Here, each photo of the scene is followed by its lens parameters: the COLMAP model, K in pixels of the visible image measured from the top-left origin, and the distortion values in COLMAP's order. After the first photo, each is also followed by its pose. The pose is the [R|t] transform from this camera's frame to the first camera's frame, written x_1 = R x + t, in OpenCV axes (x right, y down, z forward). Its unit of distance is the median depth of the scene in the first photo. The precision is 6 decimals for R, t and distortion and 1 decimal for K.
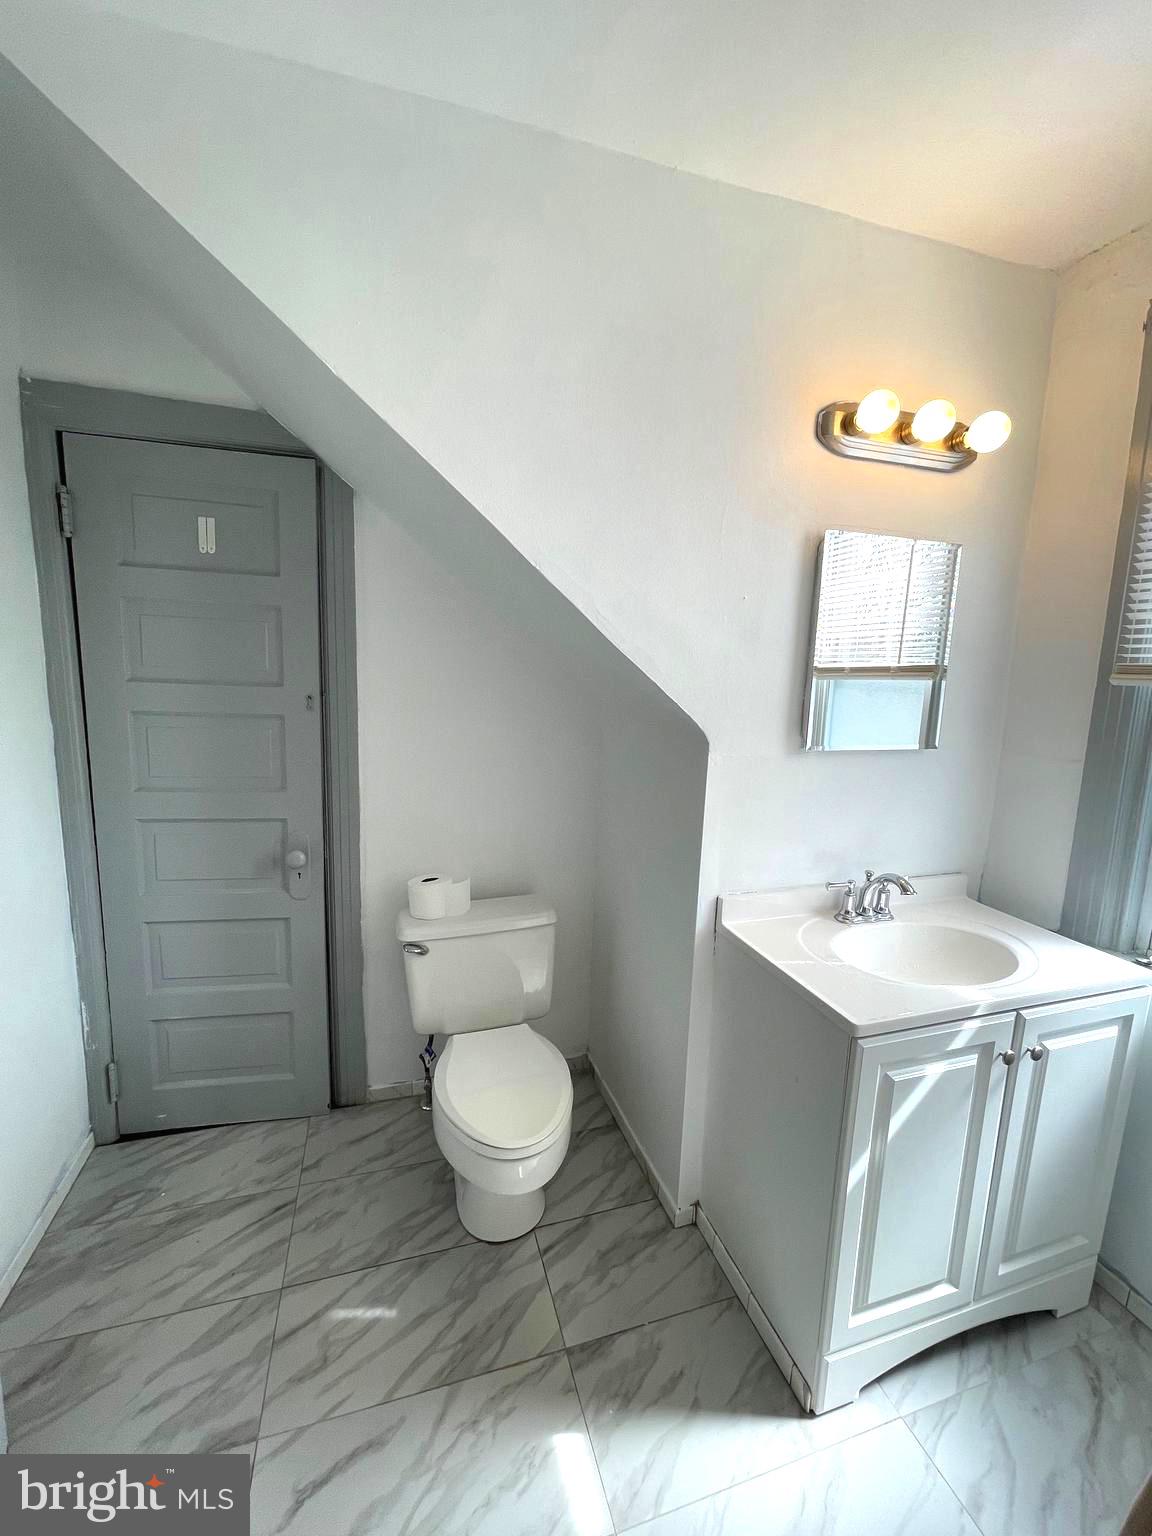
lens RADIAL K [[618.3, 0, 574.4], [0, 618.3, 769.2], [0, 0, 1]] dist [-0.001797, -0.000753]
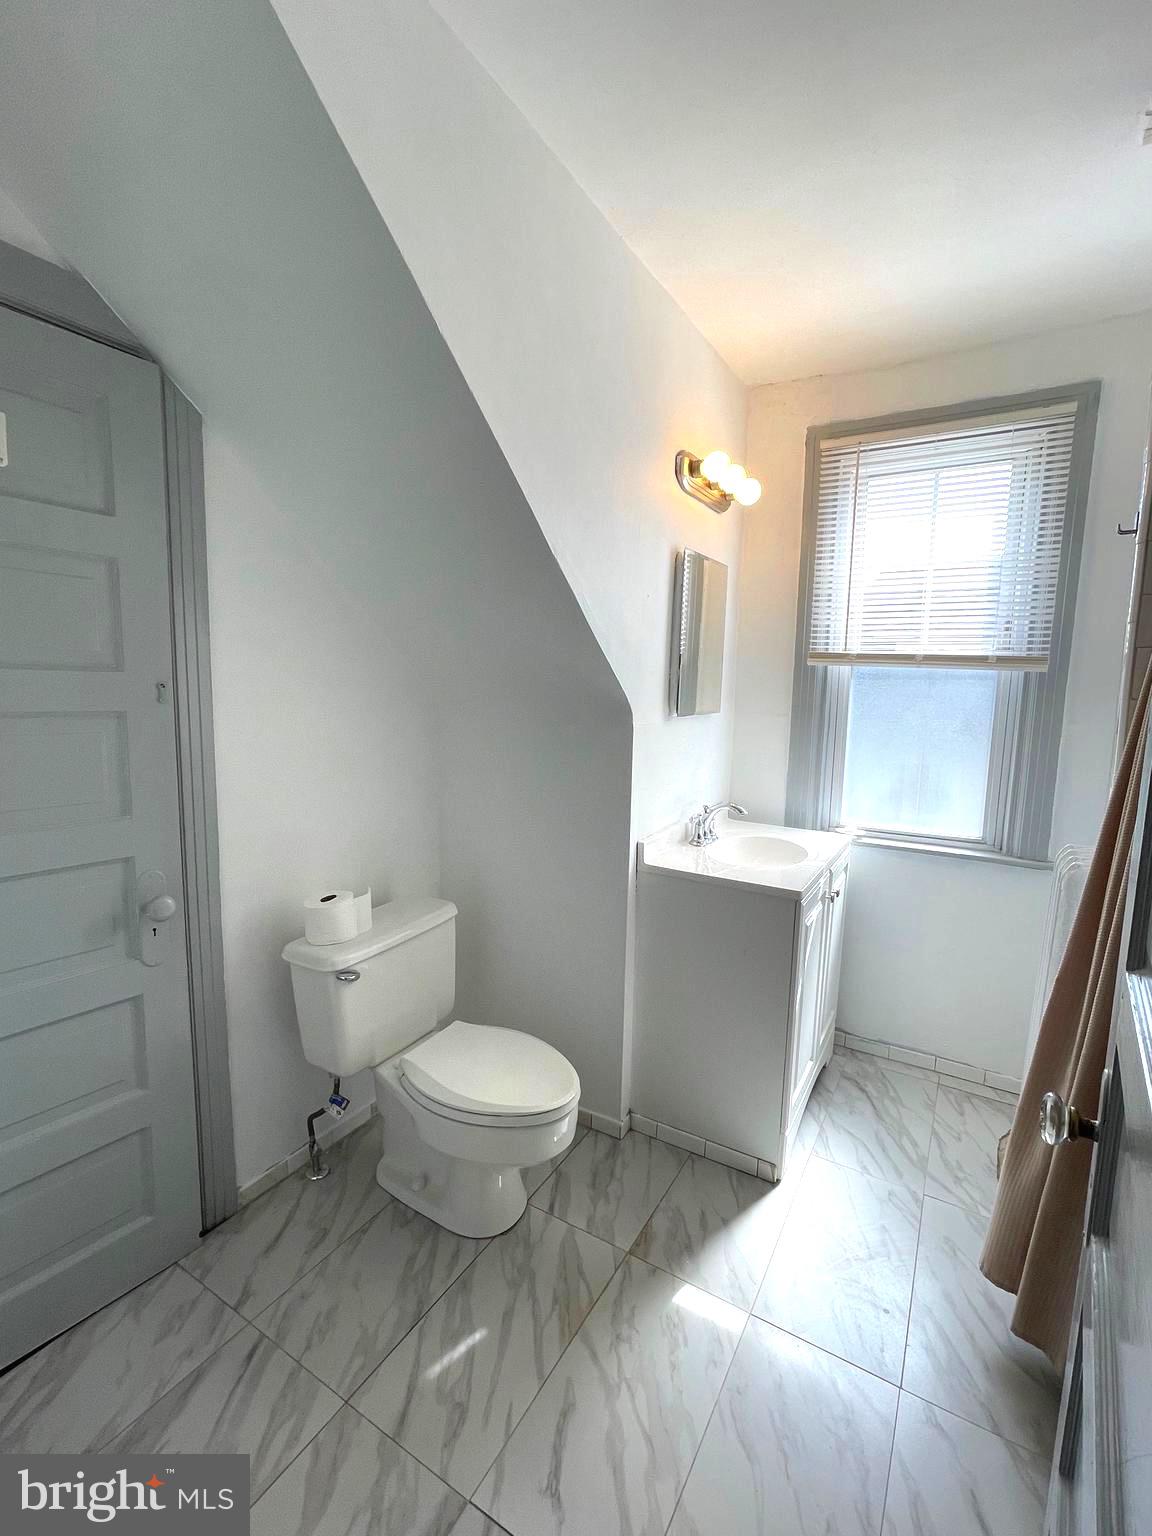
lens RADIAL K [[688.0, 0, 585.8], [0, 688.0, 764.2], [0, 0, 1]] dist [-0.002194, 0.002770]
pose [[0.738744, -0.098381, 0.666767, -0.761877], [0.099052, 0.994395, 0.036978, -0.003799], [-0.666668, 0.038727, 0.744348, 0.073328]]
